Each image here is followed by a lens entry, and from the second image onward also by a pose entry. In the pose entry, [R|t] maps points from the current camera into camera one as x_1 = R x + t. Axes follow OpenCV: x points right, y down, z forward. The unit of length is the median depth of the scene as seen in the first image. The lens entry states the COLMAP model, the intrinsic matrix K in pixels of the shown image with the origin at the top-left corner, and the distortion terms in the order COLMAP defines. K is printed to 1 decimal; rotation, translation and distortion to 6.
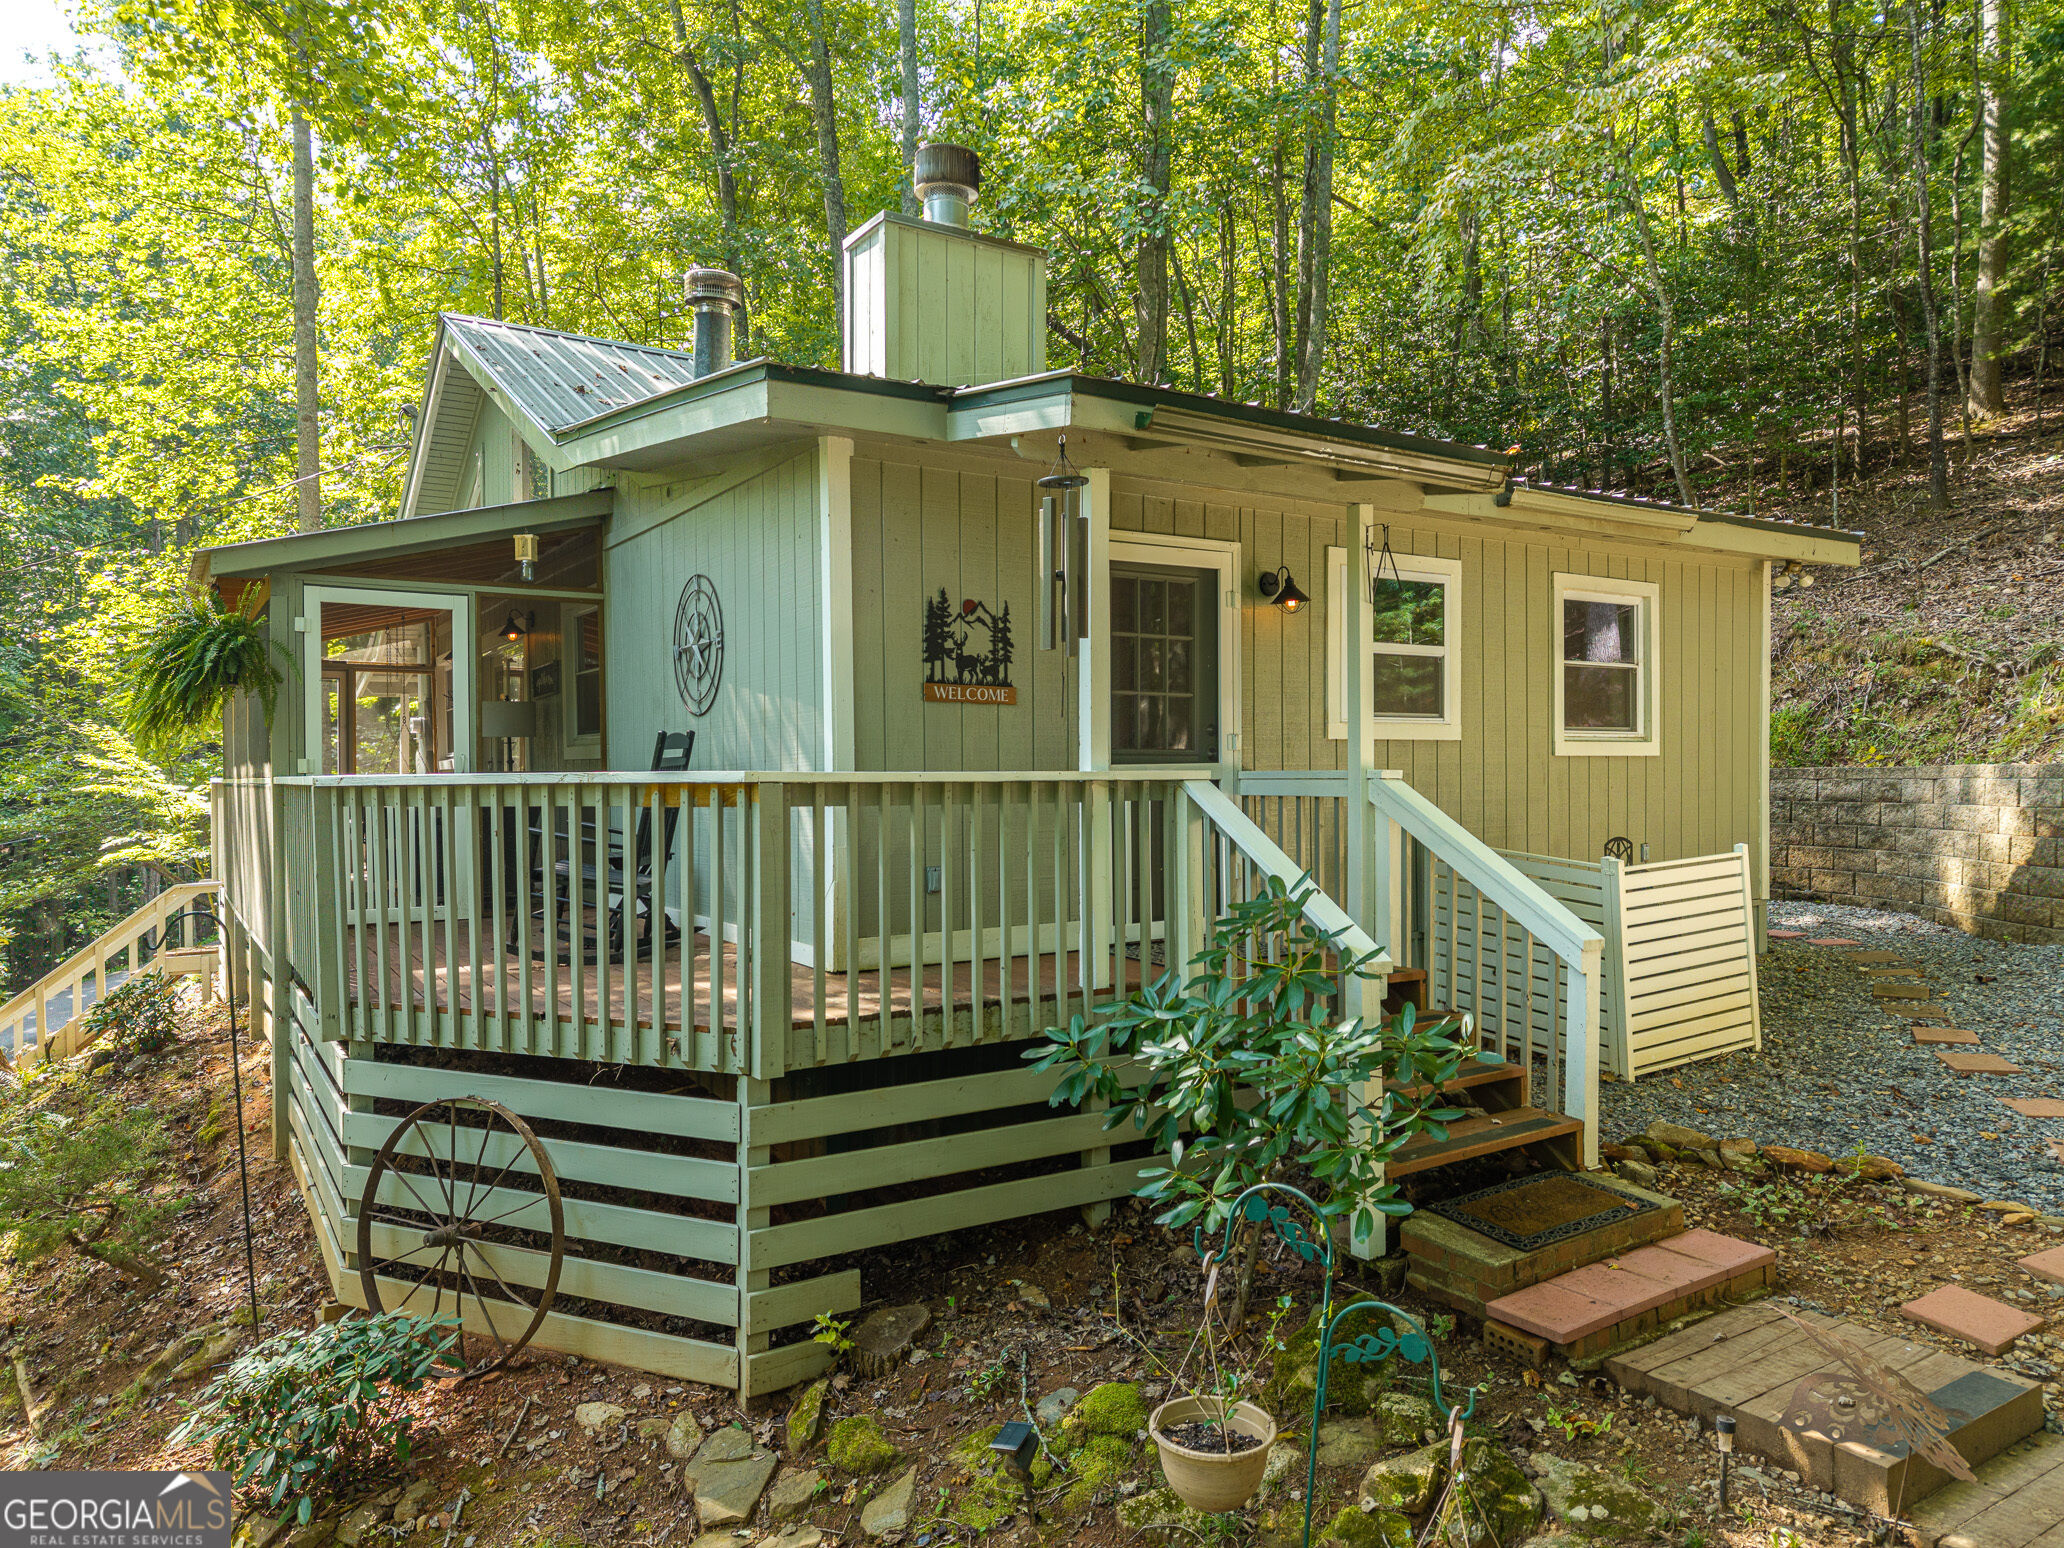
lens RADIAL K [[1400.6, 0, 1032.0], [0, 1400.6, 774.0], [0, 0, 1]] dist [0.030047, -0.031364]
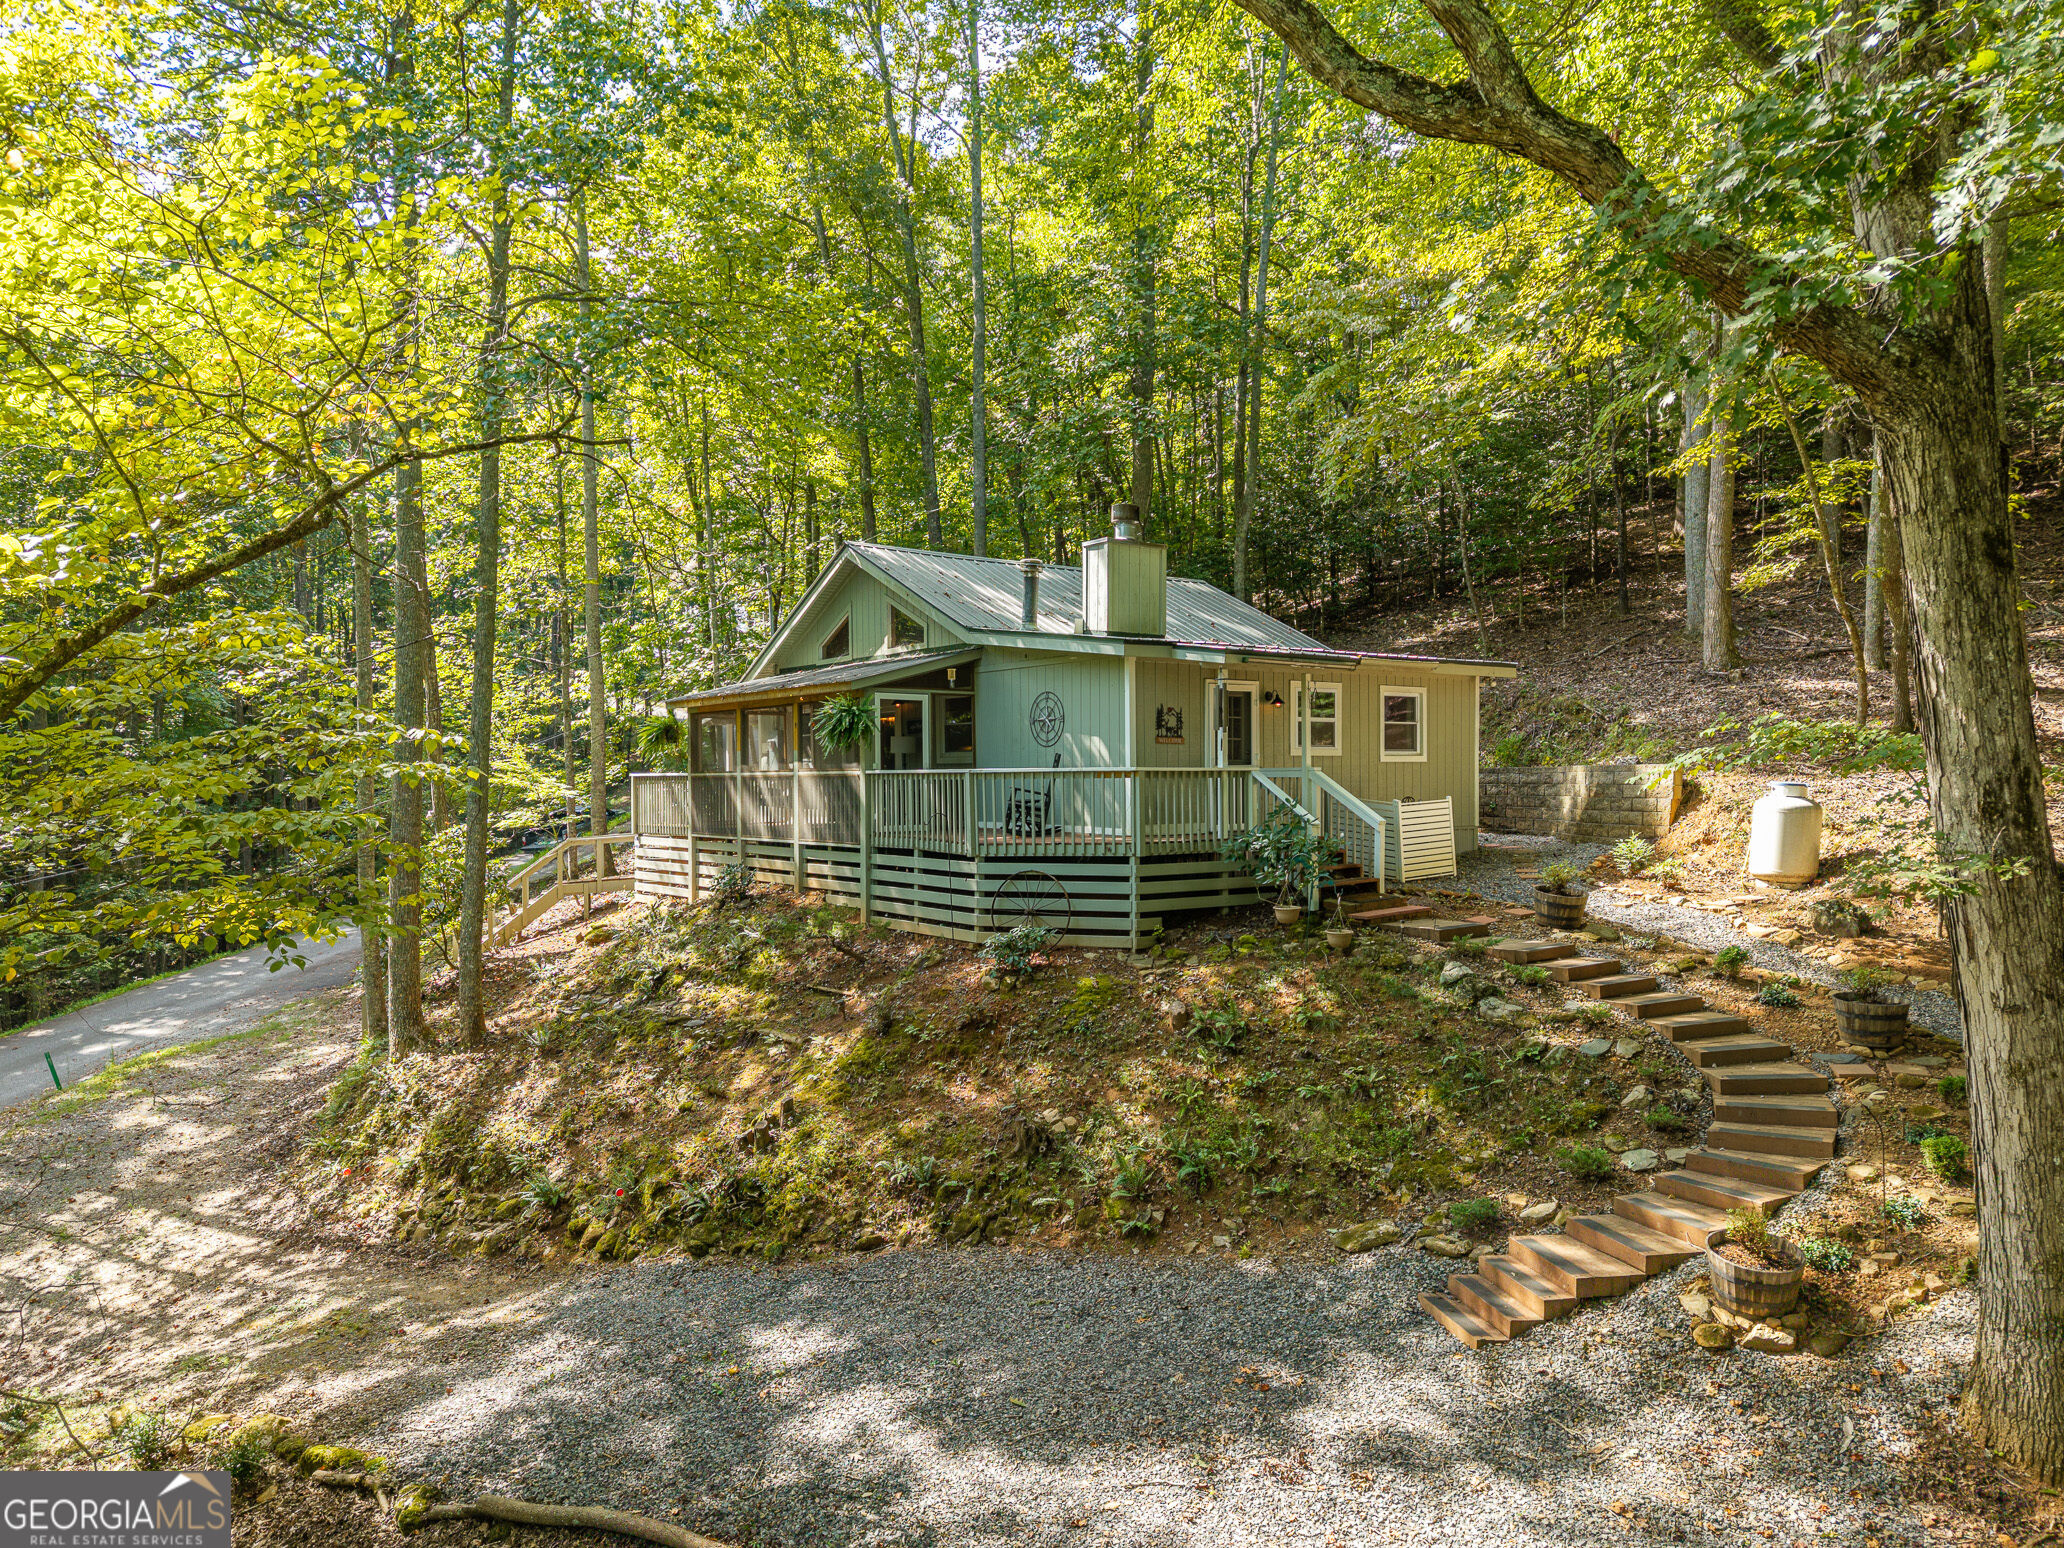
lens RADIAL K [[1431.7, 0, 999.1], [0, 1431.7, 779.1], [0, 0, 1]] dist [0.062509, -0.000787]
pose [[0.998245, -0.001187, 0.059204, -0.501836], [0.001144, 0.999999, 0.000746, 0.016618], [-0.059205, -0.000677, 0.998246, -1.674113]]
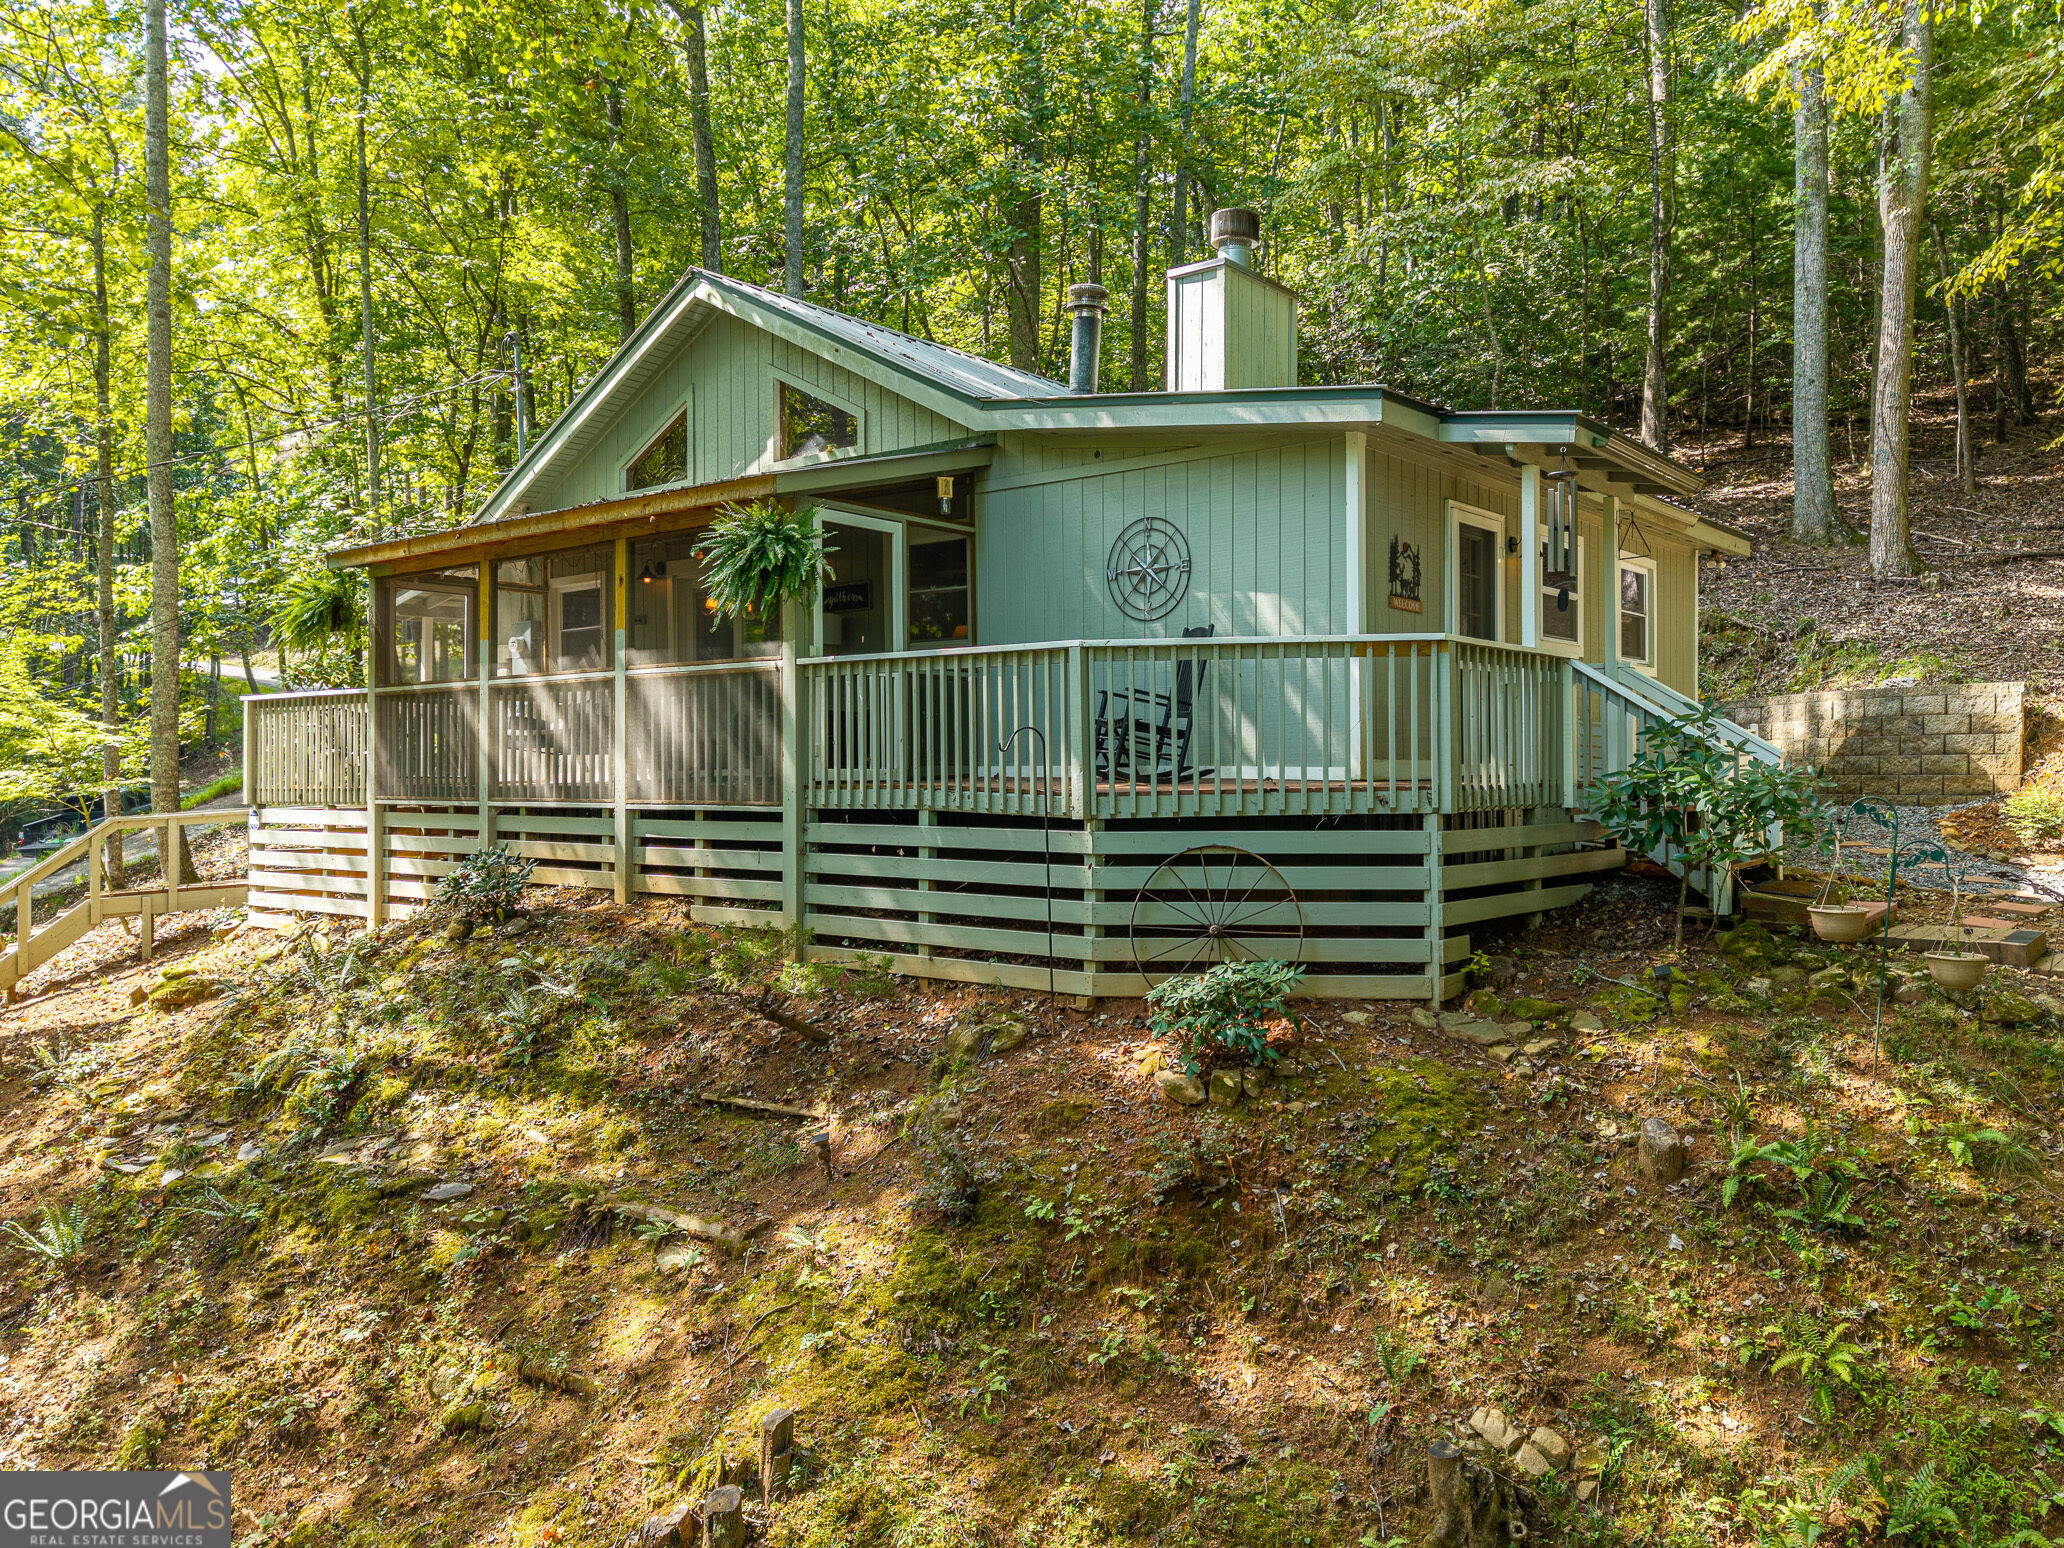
lens RADIAL K [[1569.8, 0, 1088.5], [0, 1569.8, 752.4], [0, 0, 1]] dist [0.004861, 0.007579]
pose [[0.943804, 0.007210, 0.330426, -0.833653], [-0.002256, 0.999879, -0.015376, 0.116958], [-0.330497, 0.013766, 0.943706, -0.441561]]
